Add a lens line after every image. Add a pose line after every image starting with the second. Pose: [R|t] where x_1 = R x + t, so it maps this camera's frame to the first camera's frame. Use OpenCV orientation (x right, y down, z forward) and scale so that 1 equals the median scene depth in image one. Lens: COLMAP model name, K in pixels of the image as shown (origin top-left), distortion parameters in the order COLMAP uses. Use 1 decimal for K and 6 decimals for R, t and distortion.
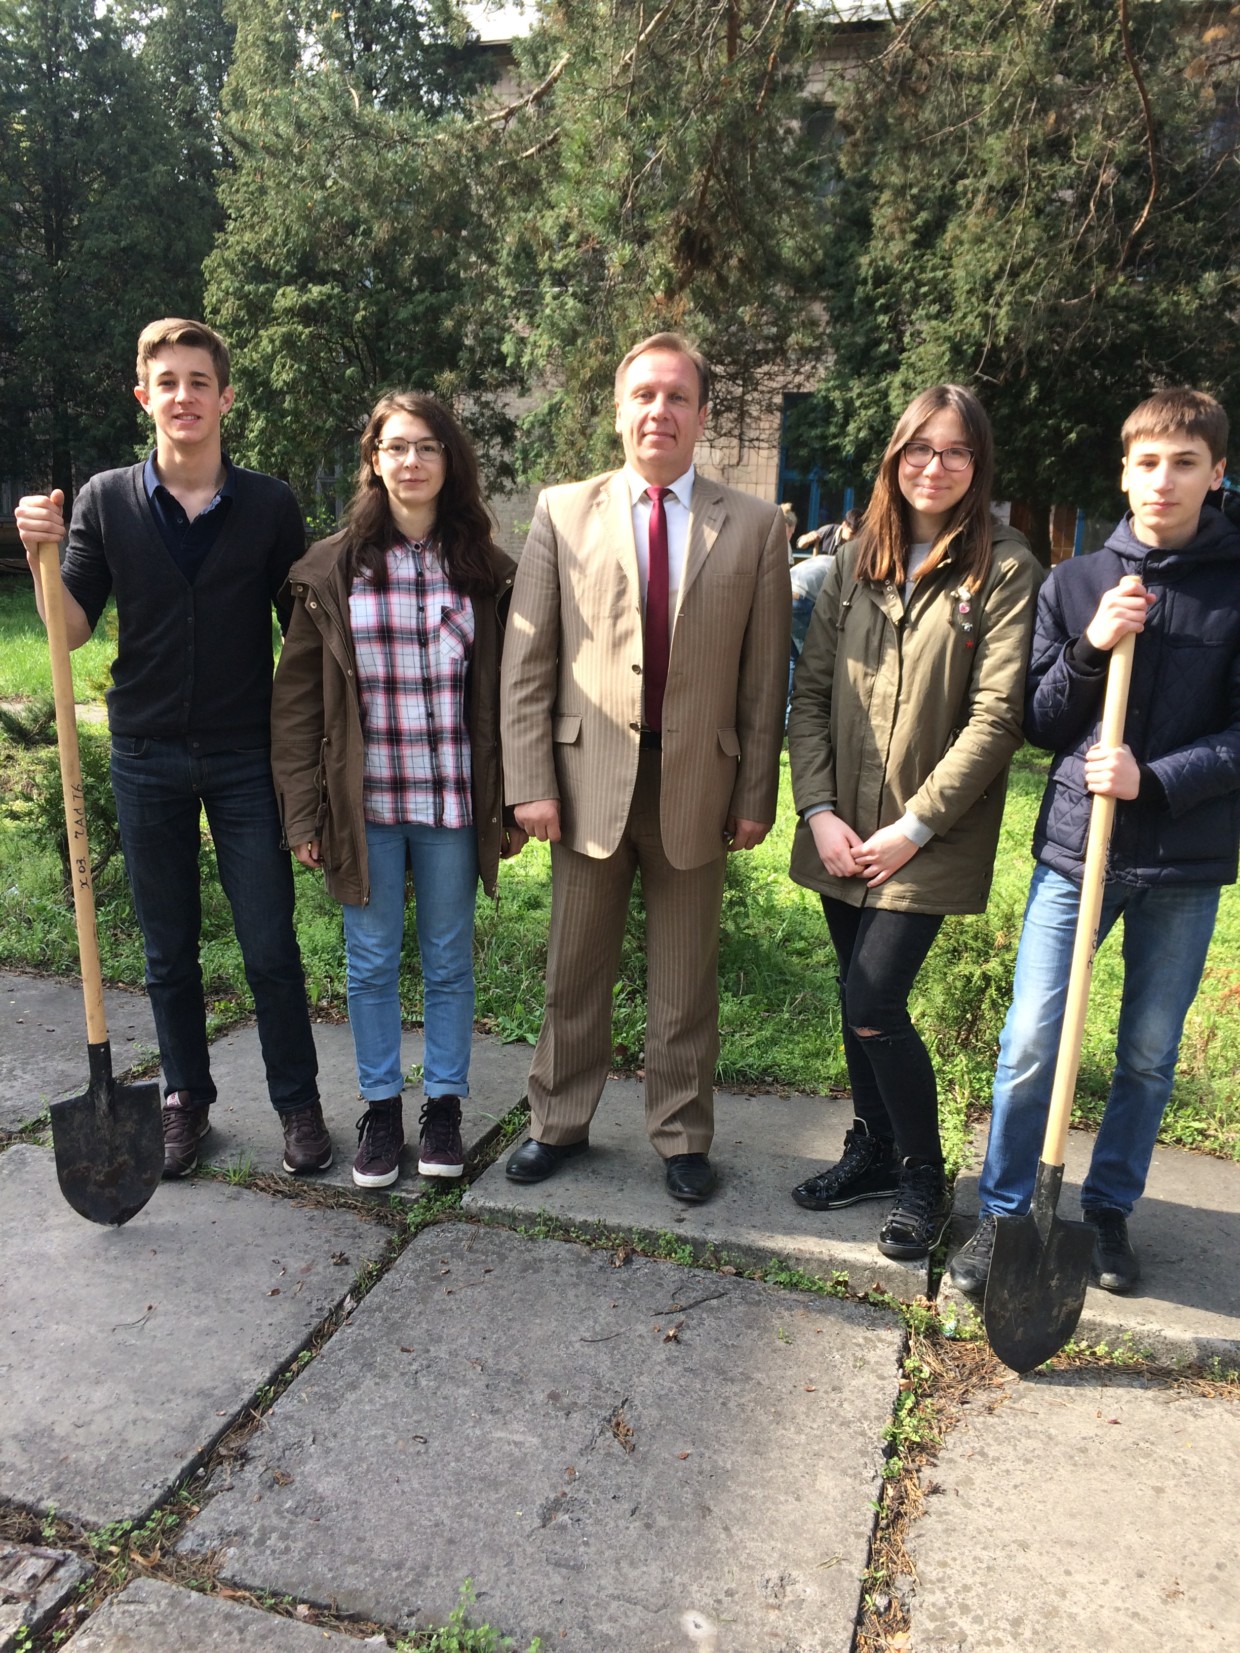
lens RADIAL K [[1446.1, 0, 620.0], [0, 1446.1, 826.5], [0, 0, 1]] dist [0.081012, -0.118146]
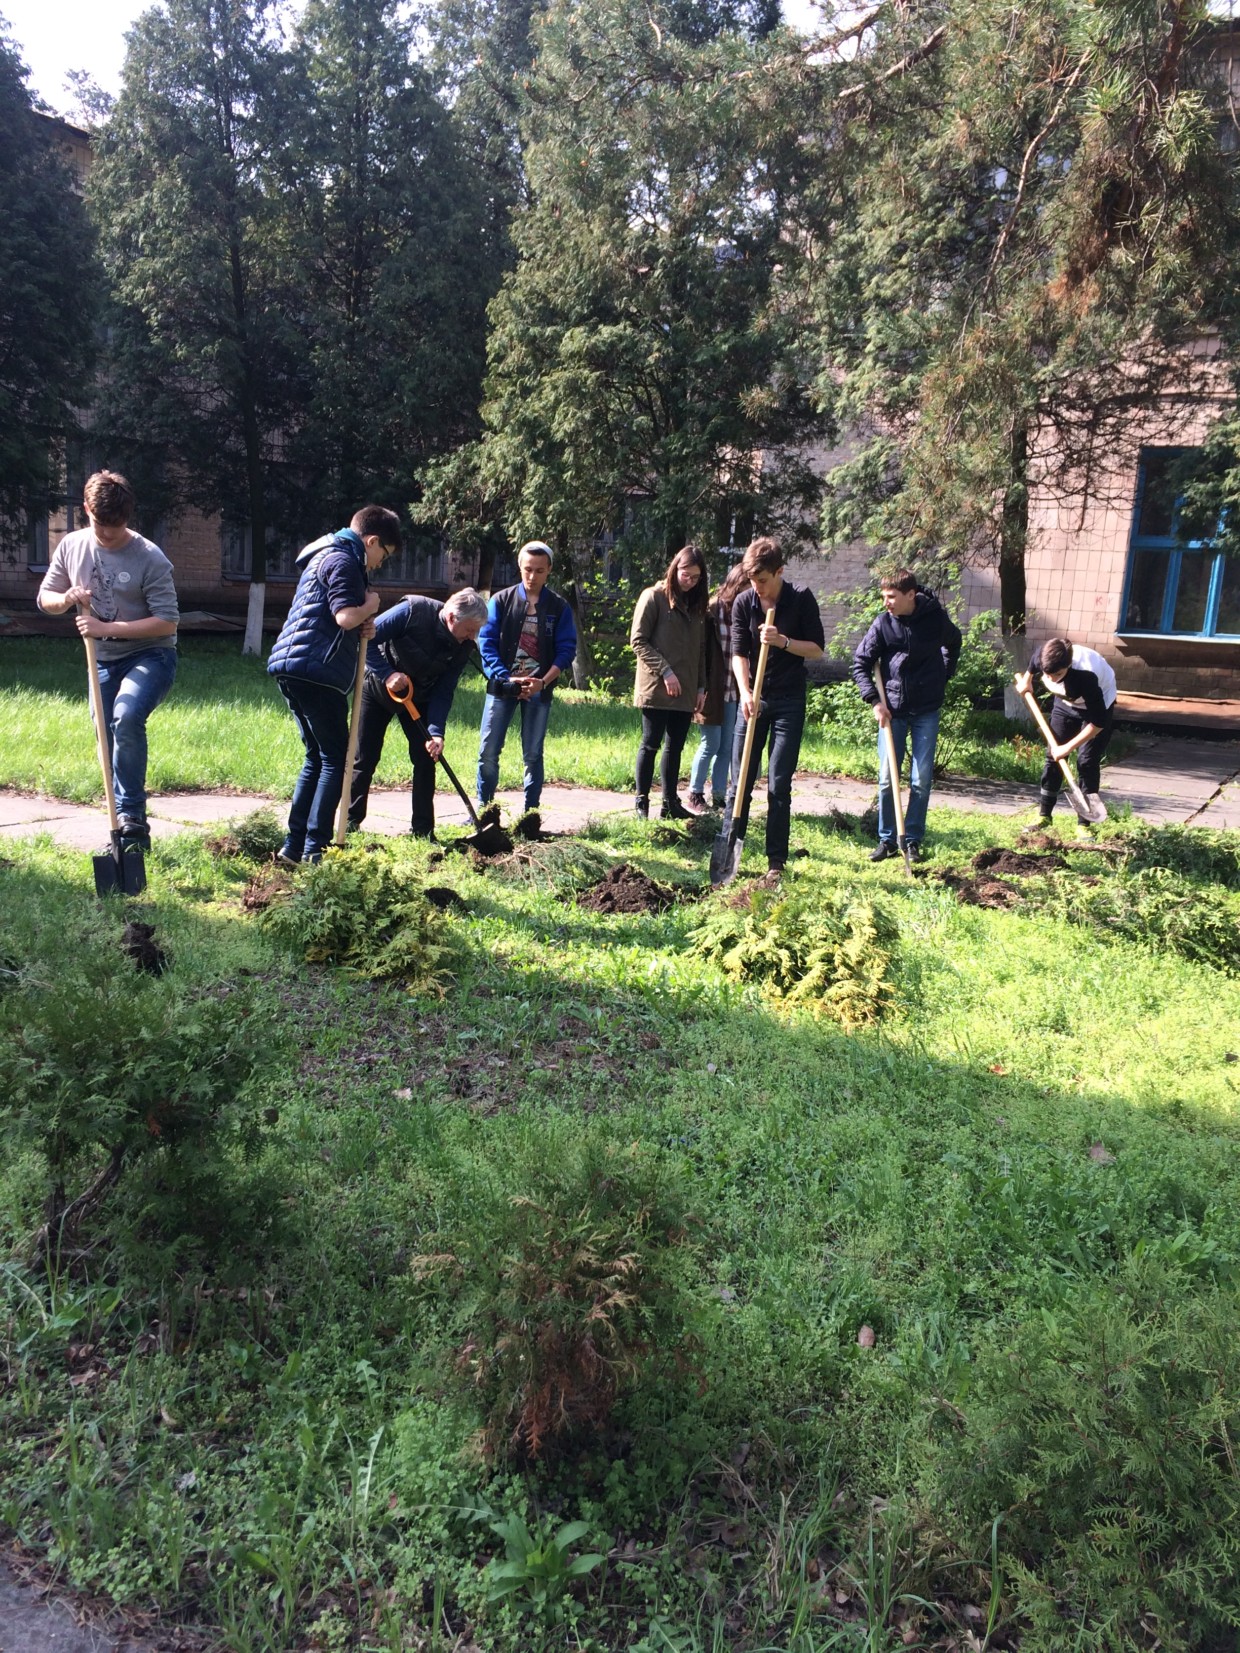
lens RADIAL K [[1446.1, 0, 620.0], [0, 1446.1, 826.5], [0, 0, 1]] dist [0.081012, -0.118146]
pose [[0.980827, 0.052005, -0.187814, -0.016605], [-0.060032, 0.997499, -0.037300, -0.031352], [0.185405, 0.047860, 0.981496, 0.137722]]
